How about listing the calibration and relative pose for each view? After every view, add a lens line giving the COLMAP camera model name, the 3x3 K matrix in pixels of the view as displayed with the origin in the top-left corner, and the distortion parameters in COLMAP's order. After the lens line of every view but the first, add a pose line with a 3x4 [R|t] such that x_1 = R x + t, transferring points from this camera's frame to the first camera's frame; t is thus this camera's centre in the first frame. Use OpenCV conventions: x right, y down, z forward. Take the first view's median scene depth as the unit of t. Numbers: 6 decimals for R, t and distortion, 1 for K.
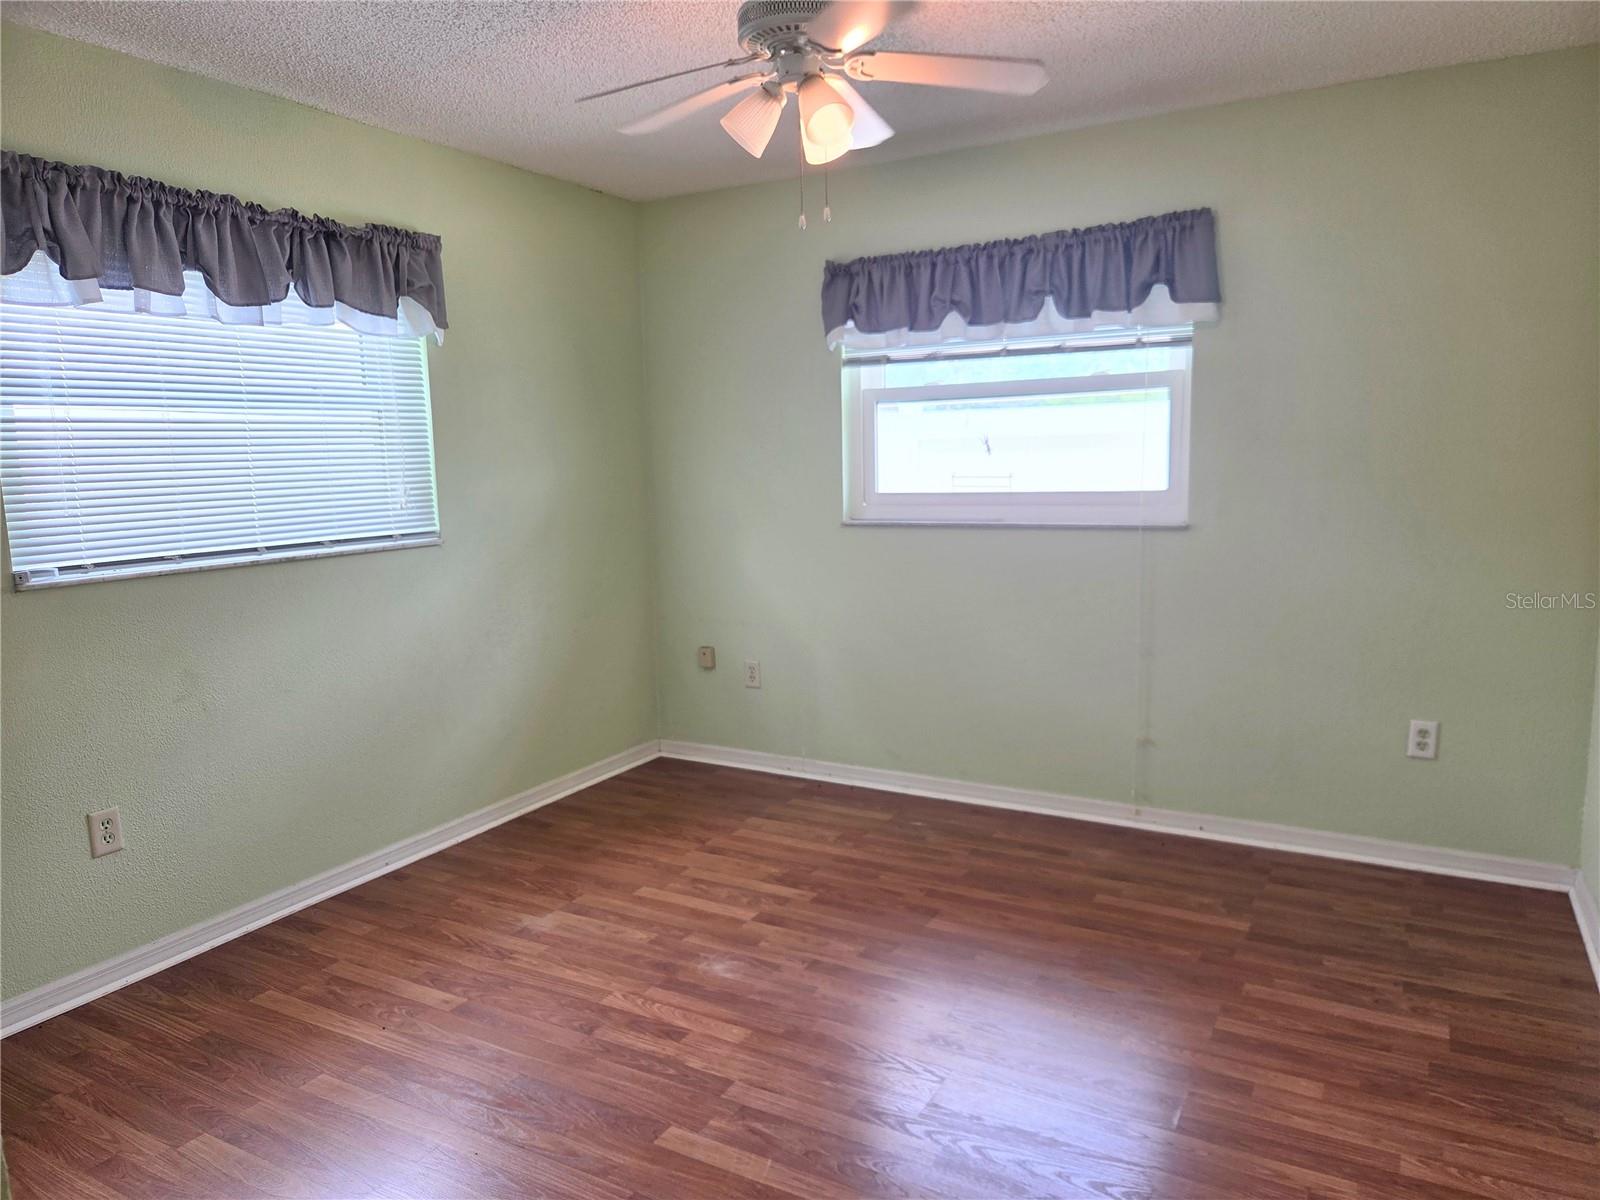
lens RADIAL K [[1071.4, 0, 797.9], [0, 1071.4, 605.2], [0, 0, 1]] dist [0.042084, -0.023667]
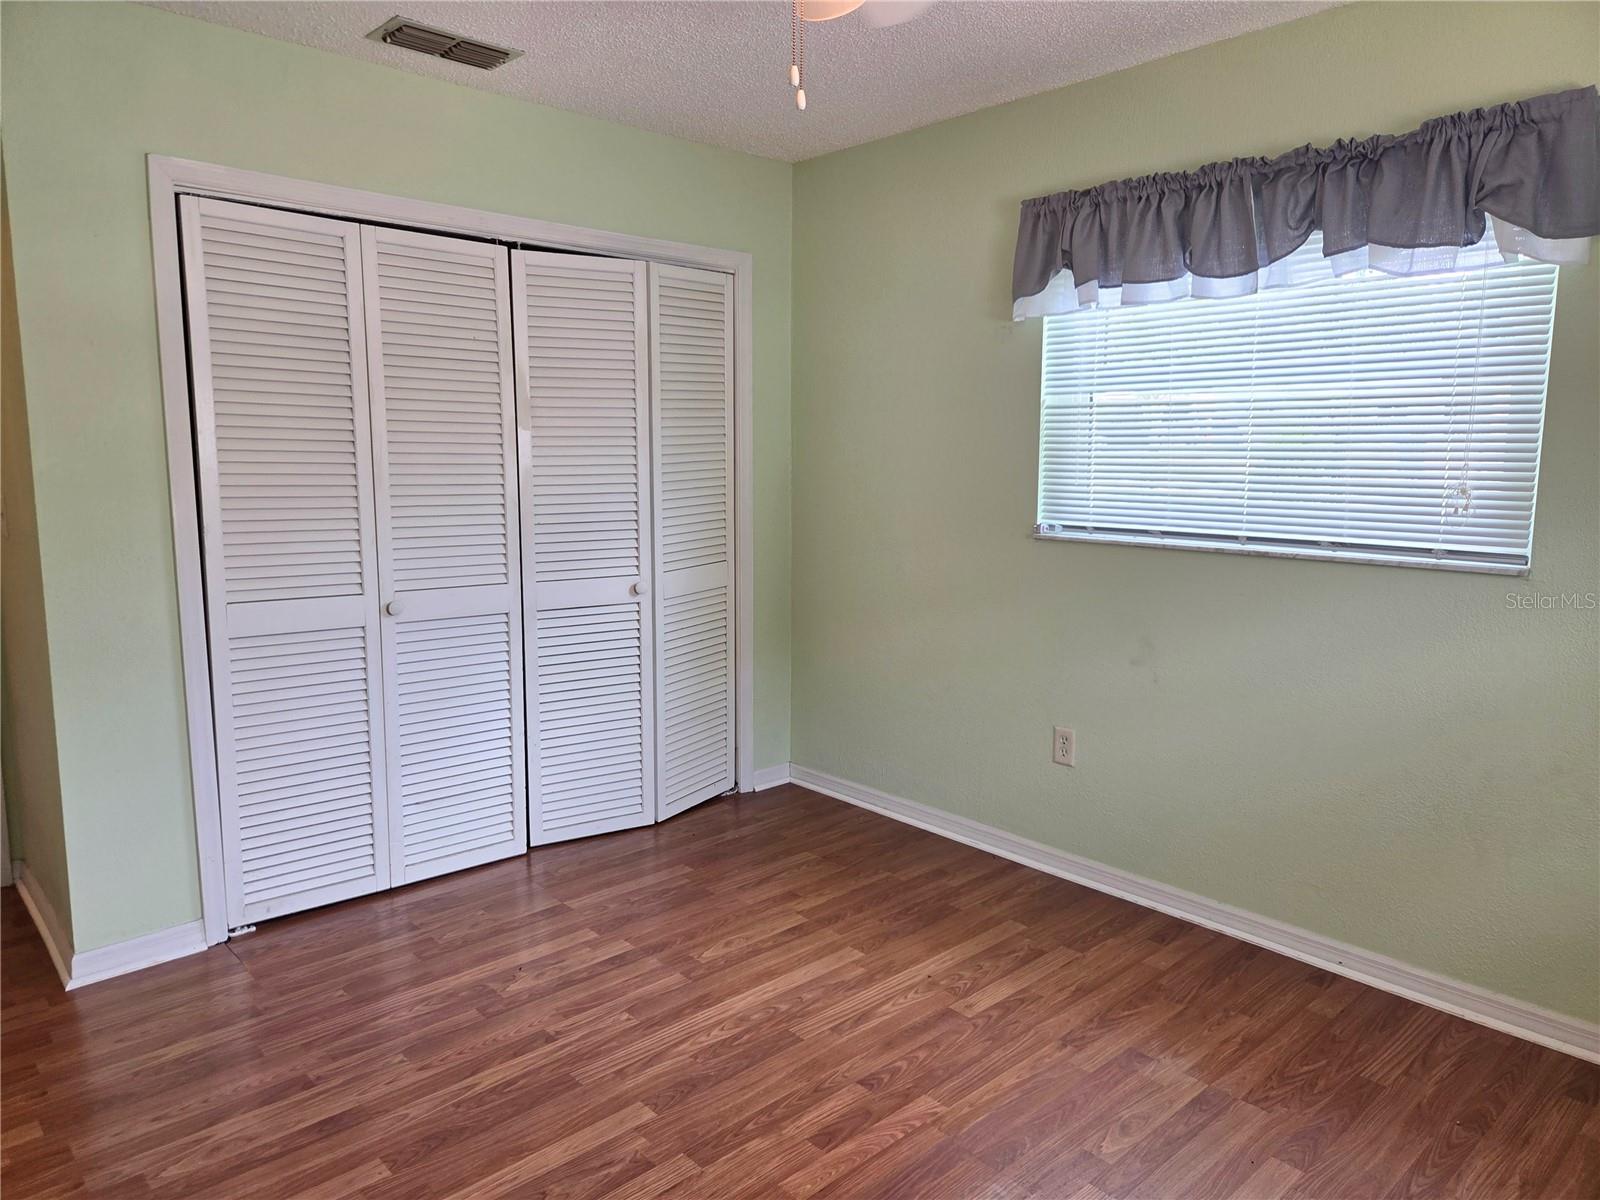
lens RADIAL K [[1071.4, 0, 795.0], [0, 1071.4, 593.3], [0, 0, 1]] dist [0.042084, -0.023667]
pose [[-0.298735, 0.158089, -0.941151, 0.510690], [-0.135381, 0.969191, 0.205771, -0.150073], [0.944685, 0.188885, -0.268129, 0.933381]]
